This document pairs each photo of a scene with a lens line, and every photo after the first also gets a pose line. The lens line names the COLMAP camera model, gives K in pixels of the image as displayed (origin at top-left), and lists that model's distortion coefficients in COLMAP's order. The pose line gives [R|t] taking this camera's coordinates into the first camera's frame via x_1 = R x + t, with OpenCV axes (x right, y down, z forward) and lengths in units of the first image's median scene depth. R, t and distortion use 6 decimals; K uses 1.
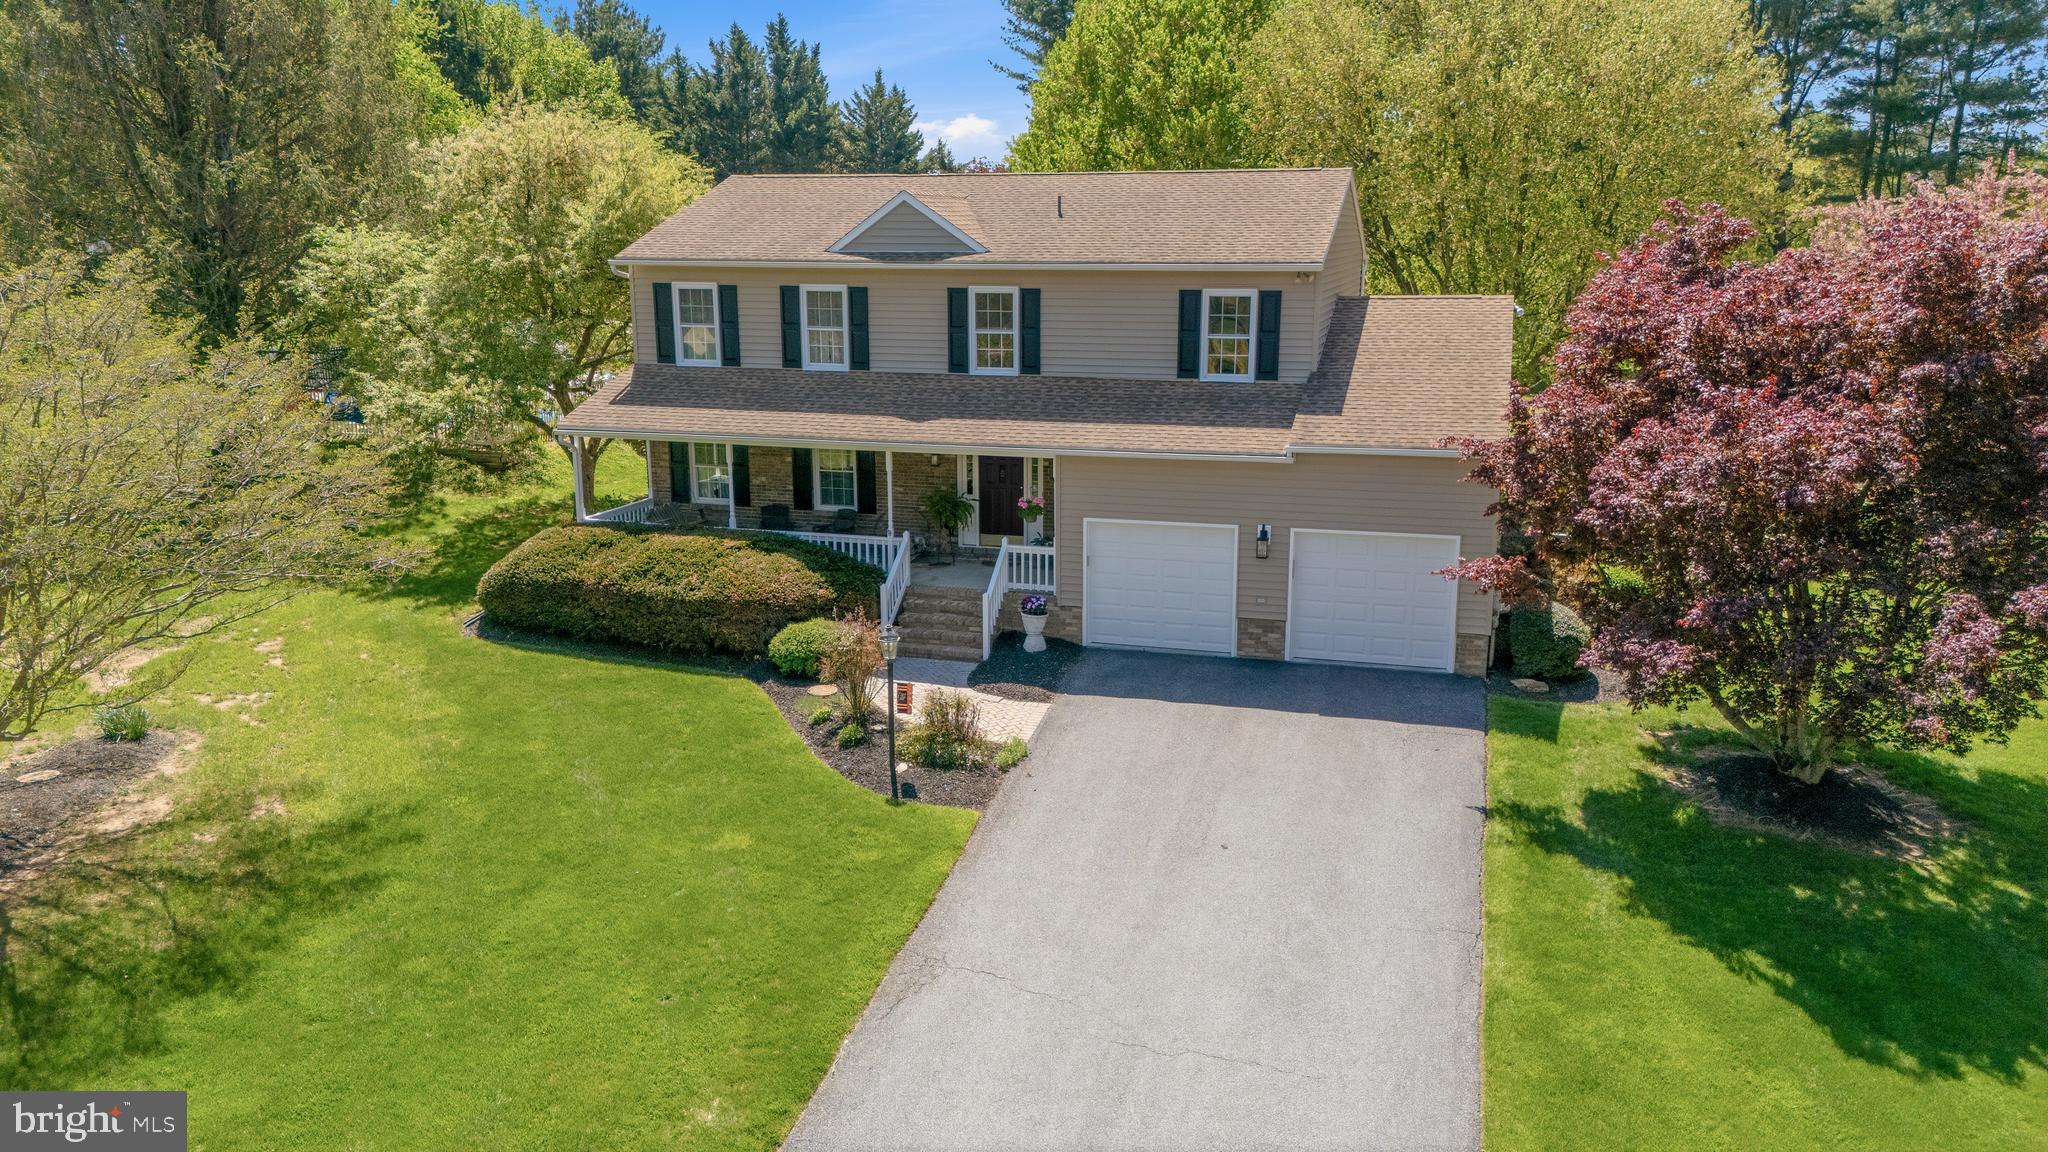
lens RADIAL K [[1546.7, 0, 1011.6], [0, 1546.7, 618.7], [0, 0, 1]] dist [0.047235, -0.002413]
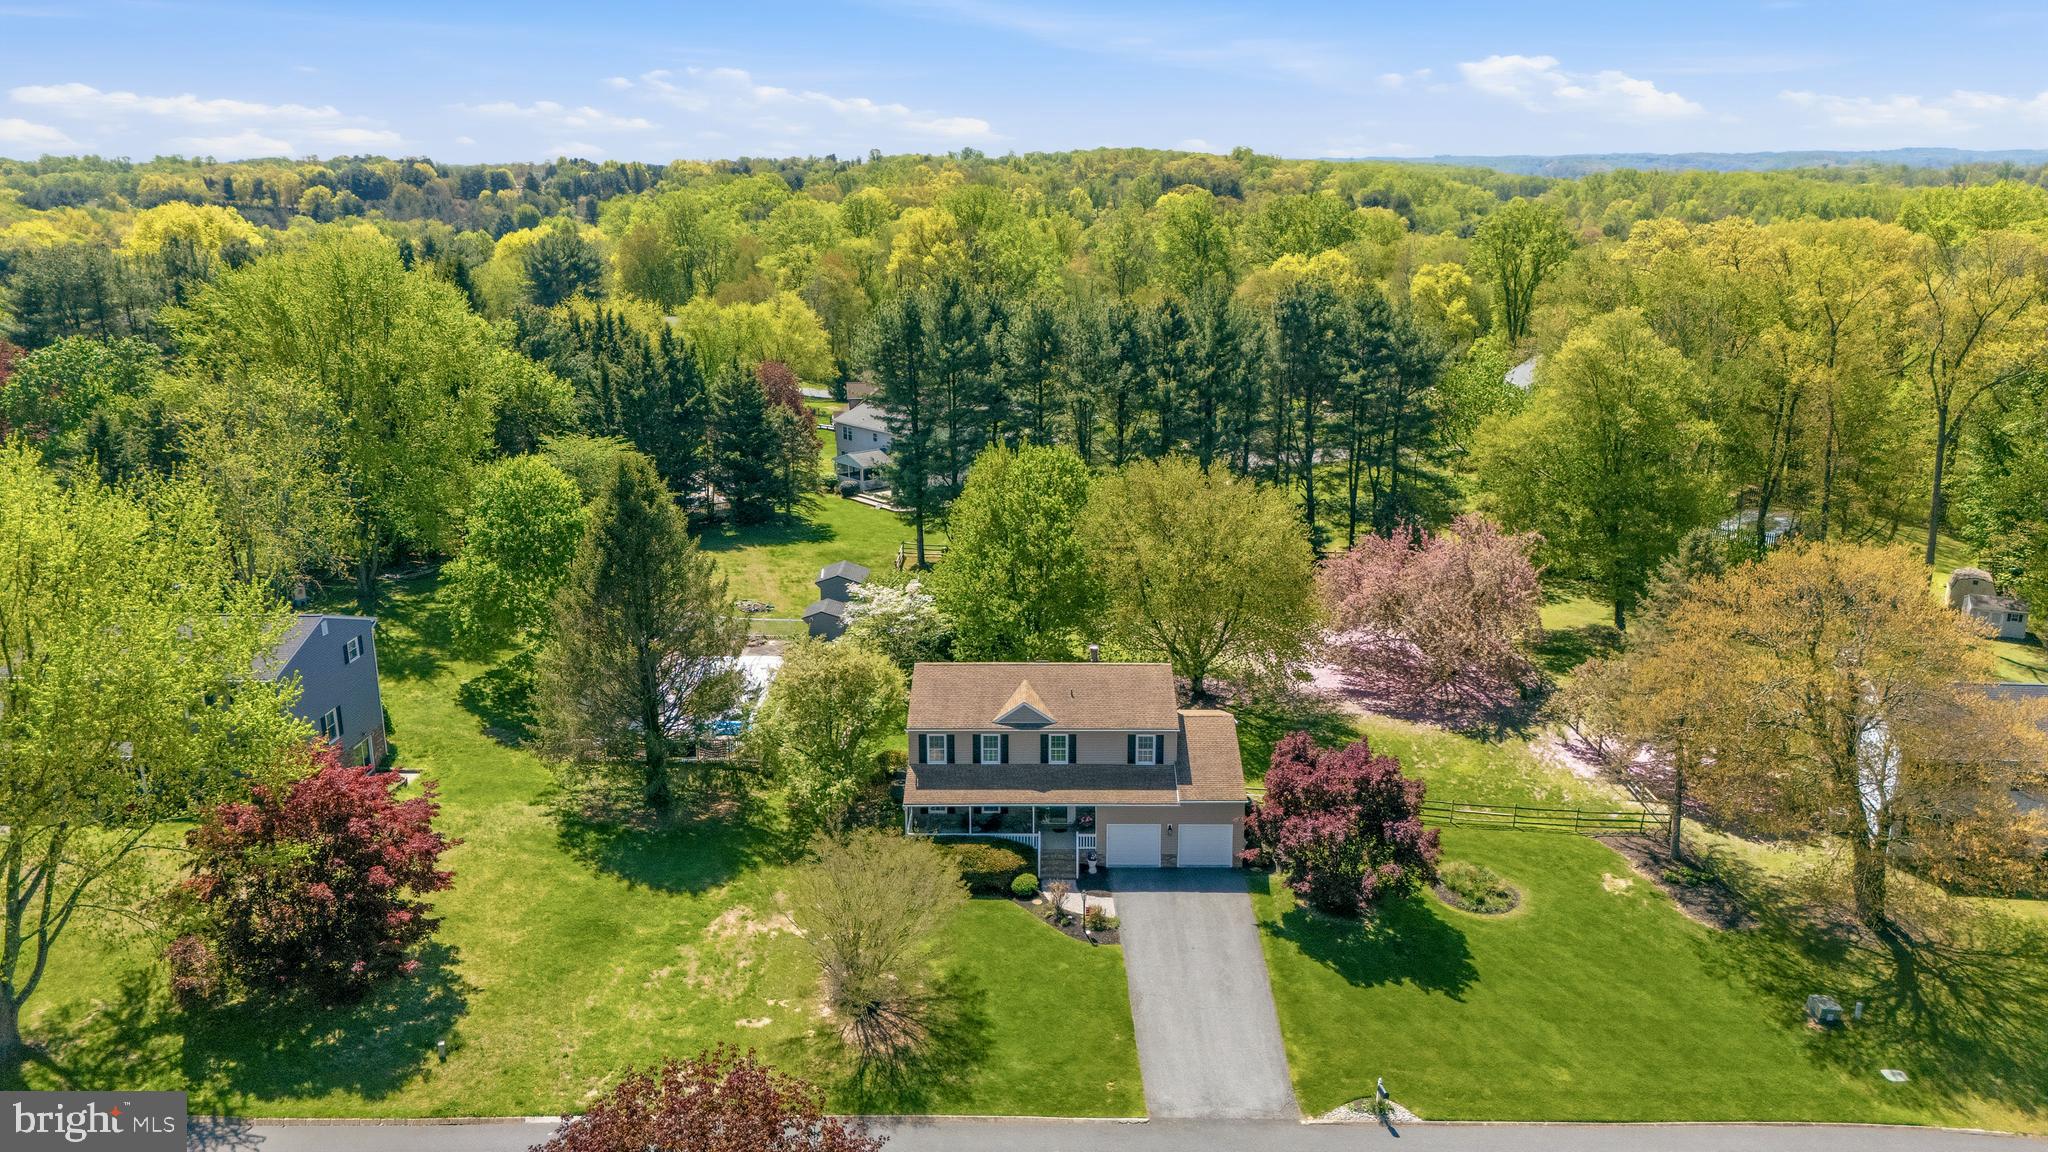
lens RADIAL K [[1609.7, 0, 1048.2], [0, 1609.7, 537.4], [0, 0, 1]] dist [0.049272, -0.053056]
pose [[0.954838, -0.061550, 0.290681, -0.941224], [0.061736, 0.998056, 0.008542, -0.662970], [-0.290642, 0.009789, 0.956782, -1.924951]]
